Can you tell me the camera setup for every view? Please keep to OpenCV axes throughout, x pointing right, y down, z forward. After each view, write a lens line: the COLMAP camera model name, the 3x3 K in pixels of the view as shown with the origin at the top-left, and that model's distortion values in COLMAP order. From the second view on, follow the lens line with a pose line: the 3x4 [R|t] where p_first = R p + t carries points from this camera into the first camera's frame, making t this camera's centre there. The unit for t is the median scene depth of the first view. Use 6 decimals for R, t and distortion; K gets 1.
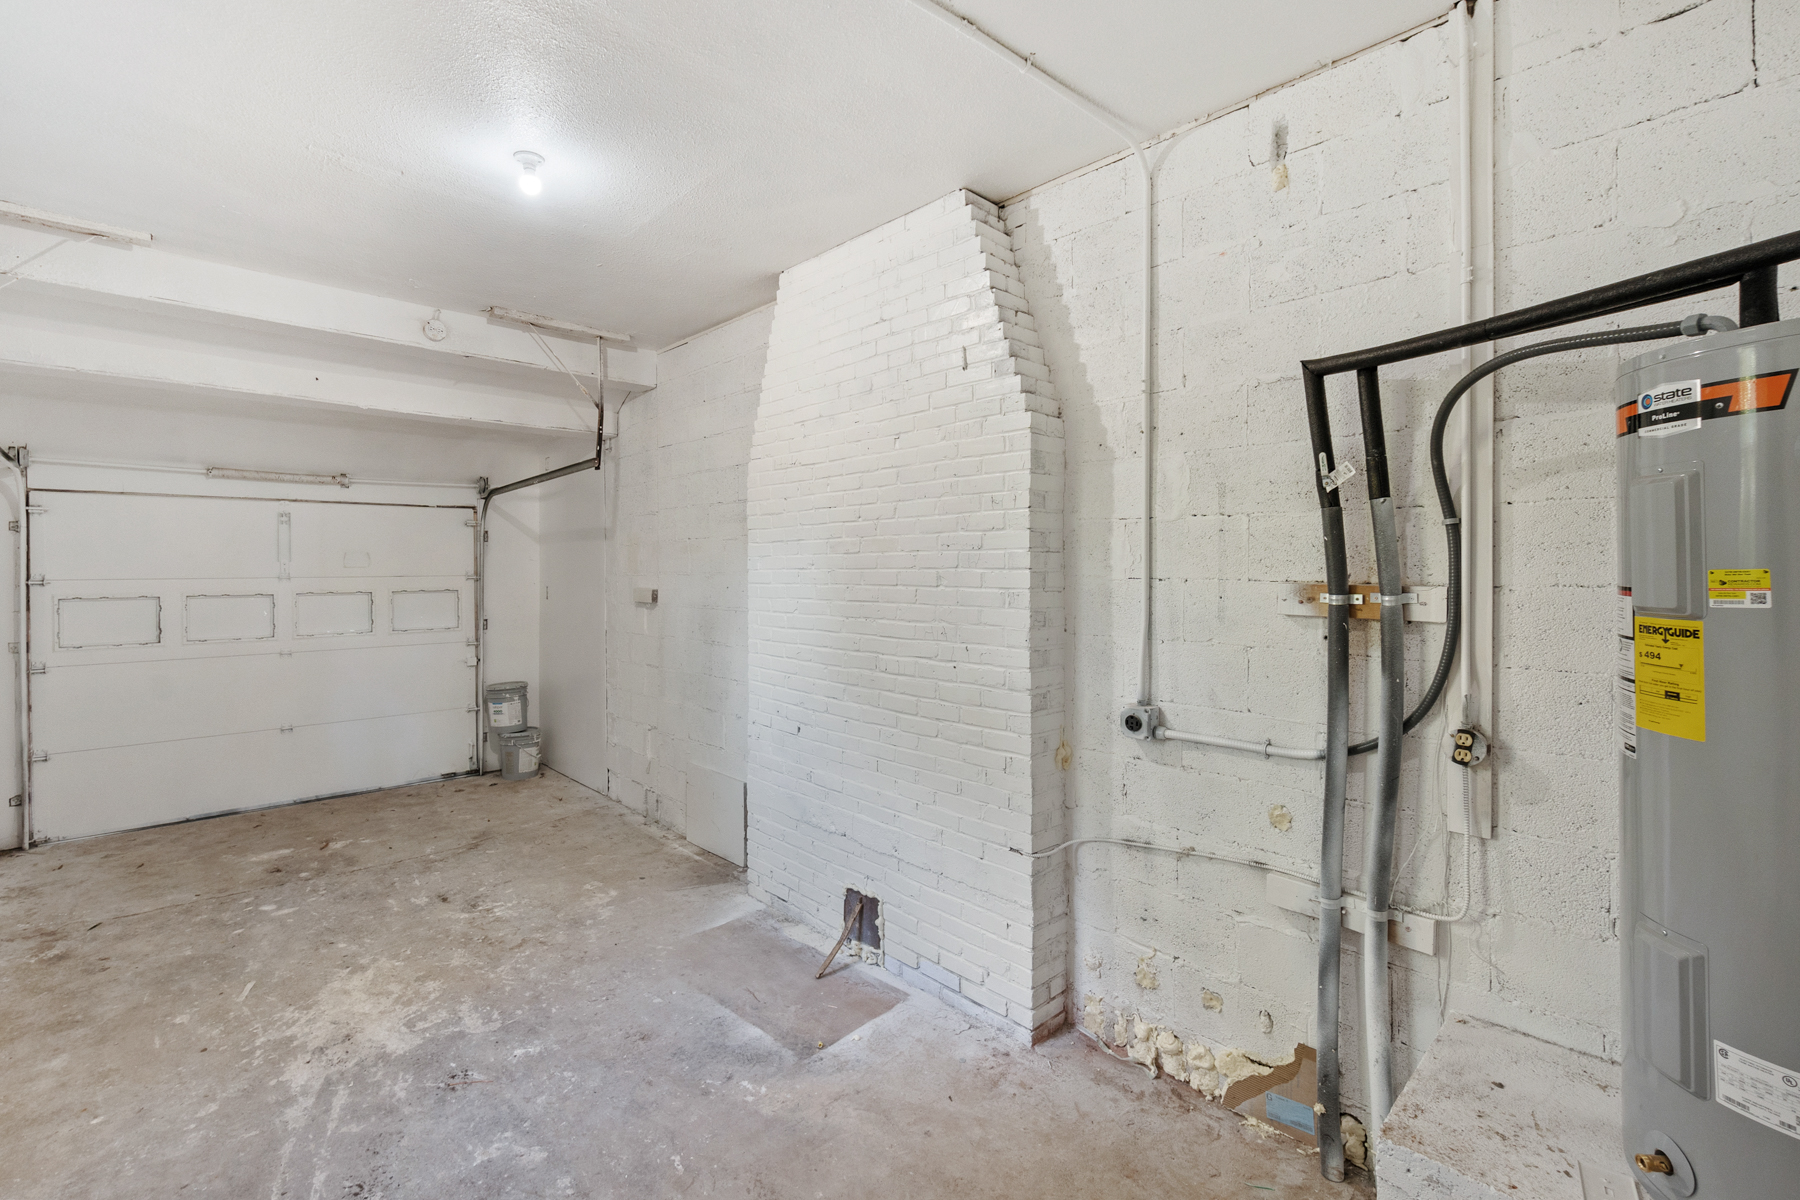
lens RADIAL K [[779.5, 0, 889.4], [0, 779.5, 584.8], [0, 0, 1]] dist [-0.010842, 0.003541]
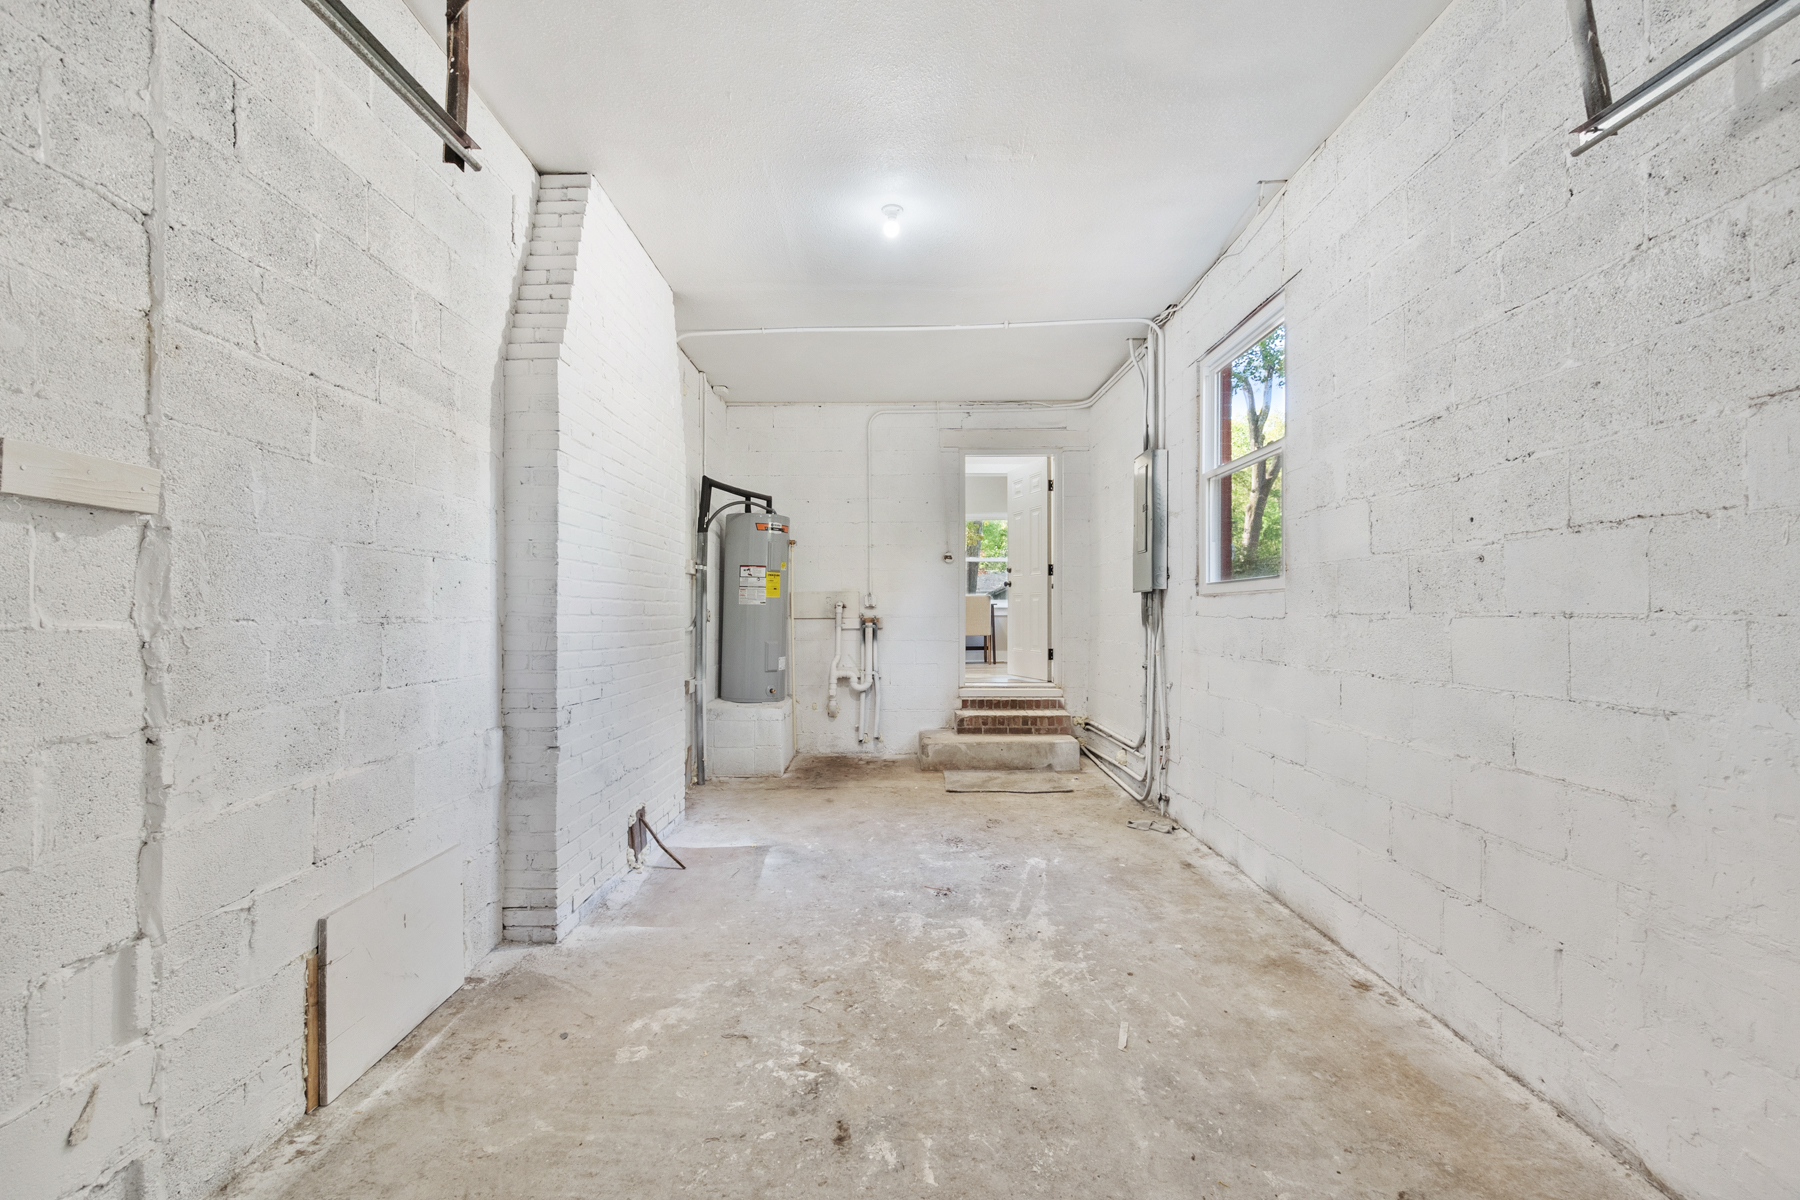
lens RADIAL K [[779.5, 0, 895.3], [0, 779.5, 601.2], [0, 0, 1]] dist [-0.010842, 0.003541]
pose [[-0.728638, 0.010939, 0.684812, -1.242335], [0.012989, 0.999913, -0.002152, 0.106660], [-0.684776, 0.007327, -0.728717, 1.771851]]
